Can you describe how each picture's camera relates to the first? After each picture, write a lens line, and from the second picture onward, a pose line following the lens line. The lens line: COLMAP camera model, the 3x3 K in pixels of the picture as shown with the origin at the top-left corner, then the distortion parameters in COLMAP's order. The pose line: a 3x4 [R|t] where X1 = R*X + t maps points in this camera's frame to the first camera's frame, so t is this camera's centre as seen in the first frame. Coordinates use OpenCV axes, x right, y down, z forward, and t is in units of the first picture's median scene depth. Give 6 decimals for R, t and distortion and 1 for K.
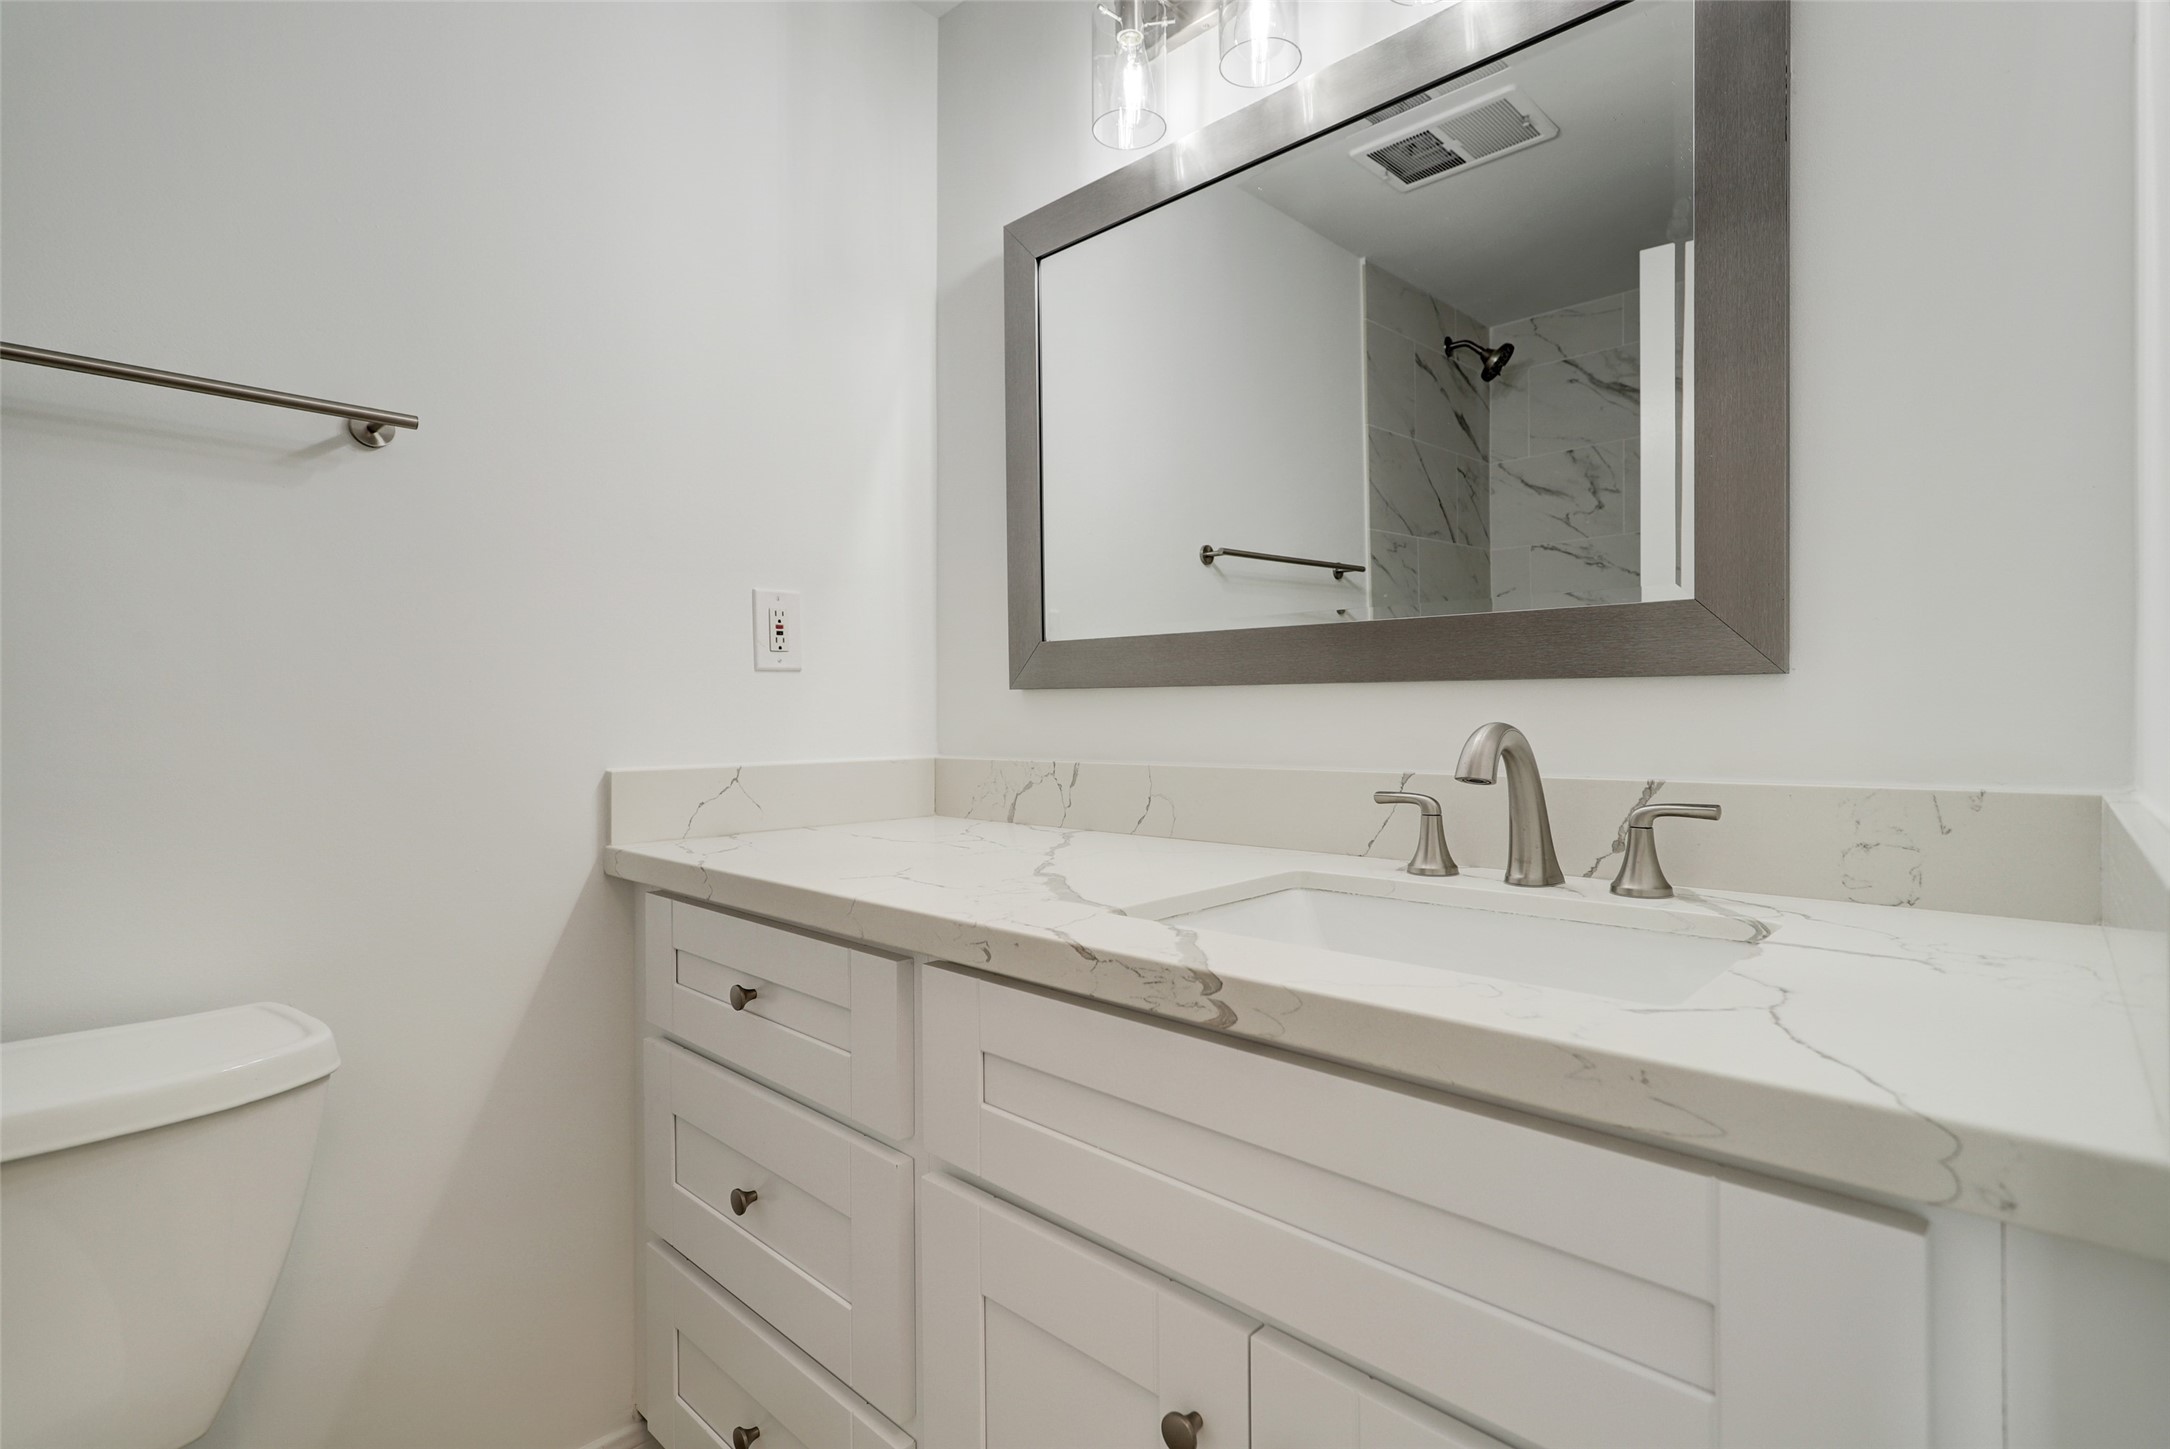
lens RADIAL K [[1013.4, 0, 1089.2], [0, 1013.4, 685.3], [0, 0, 1]] dist [-0.025016, 0.000064]
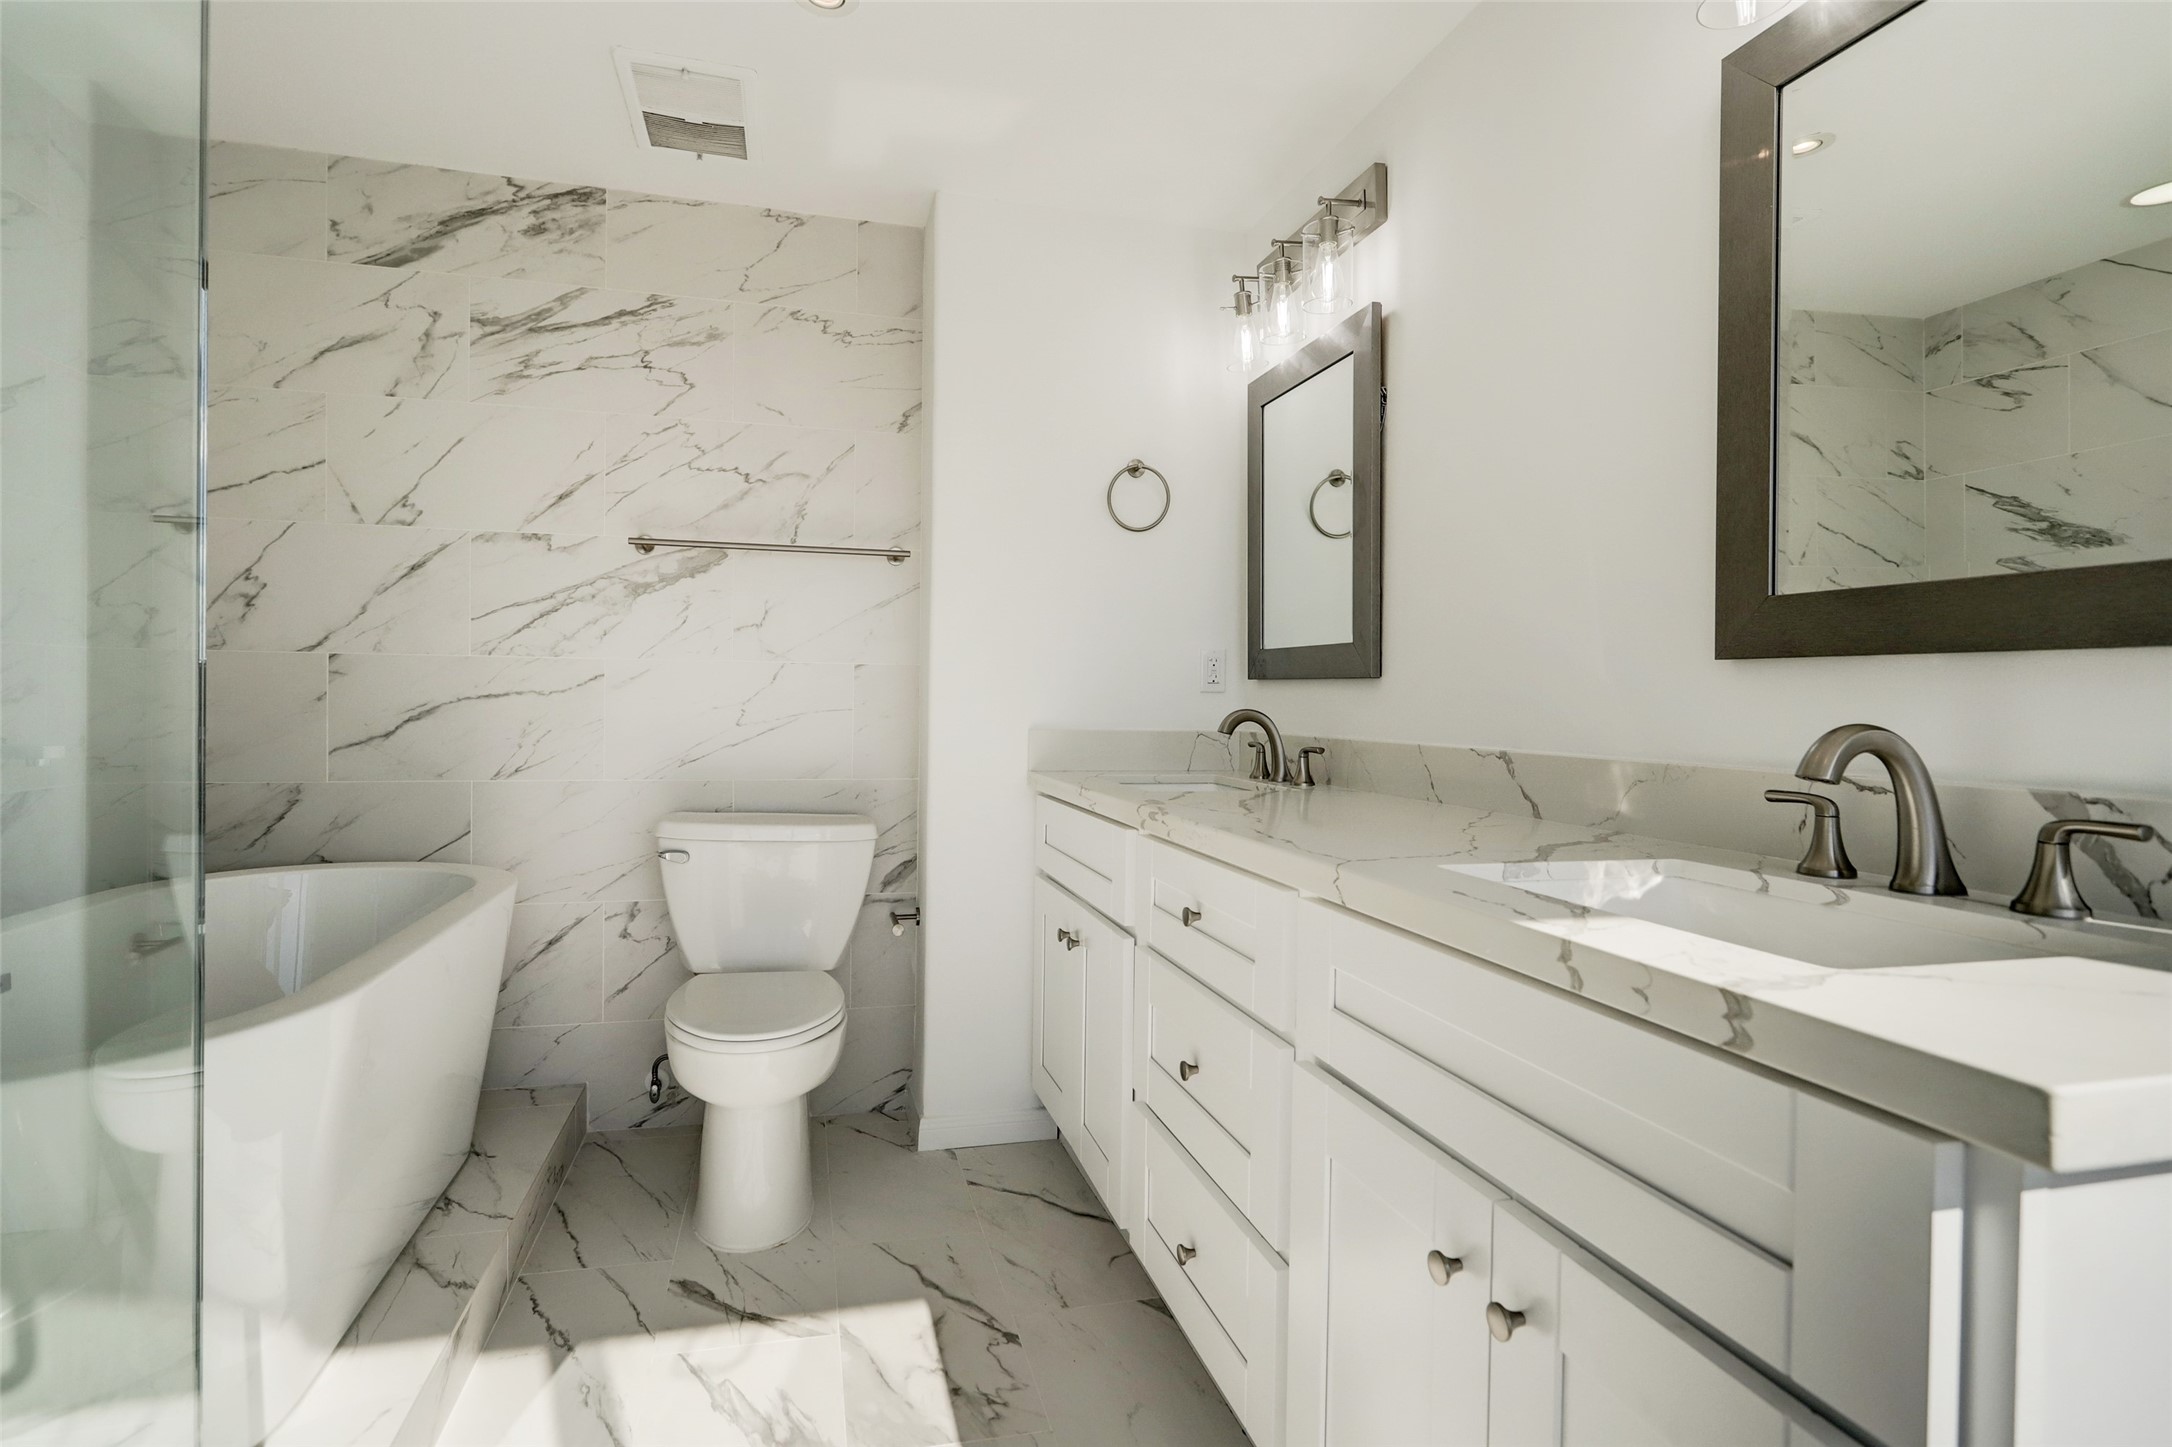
lens RADIAL K [[1036.5, 0, 1076.6], [0, 1036.5, 708.8], [0, 0, 1]] dist [-0.003244, 0.000833]
pose [[0.851307, 0.022565, -0.524182, 0.249523], [-0.004524, 0.999353, 0.035672, -0.007866], [0.524648, -0.027997, 0.850859, -0.233344]]
